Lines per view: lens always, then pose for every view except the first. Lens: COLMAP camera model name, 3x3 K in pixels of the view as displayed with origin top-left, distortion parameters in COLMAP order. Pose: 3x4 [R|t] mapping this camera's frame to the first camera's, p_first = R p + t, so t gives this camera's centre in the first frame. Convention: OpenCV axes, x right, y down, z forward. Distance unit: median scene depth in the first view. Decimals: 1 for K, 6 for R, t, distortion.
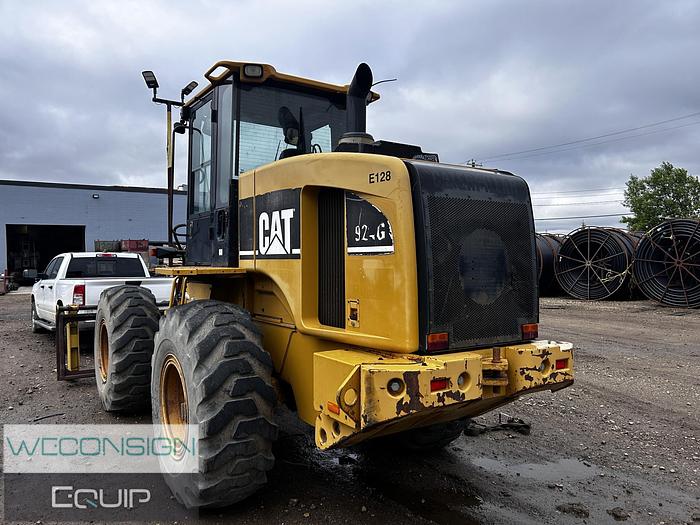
lens RADIAL K [[524.0, 0, 323.8], [0, 524.0, 247.3], [0, 0, 1]] dist [0.029601, -0.003134]
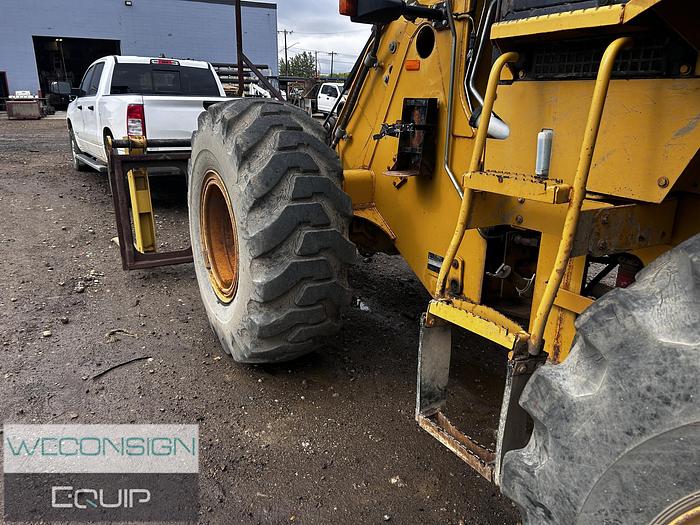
lens RADIAL K [[524.0, 0, 323.8], [0, 524.0, 247.3], [0, 0, 1]] dist [0.029601, -0.003134]
pose [[0.997192, 0.042406, -0.061730, -0.192681], [-0.021588, 0.952022, 0.305268, 0.037279], [0.071714, -0.303078, 0.950263, 0.366217]]
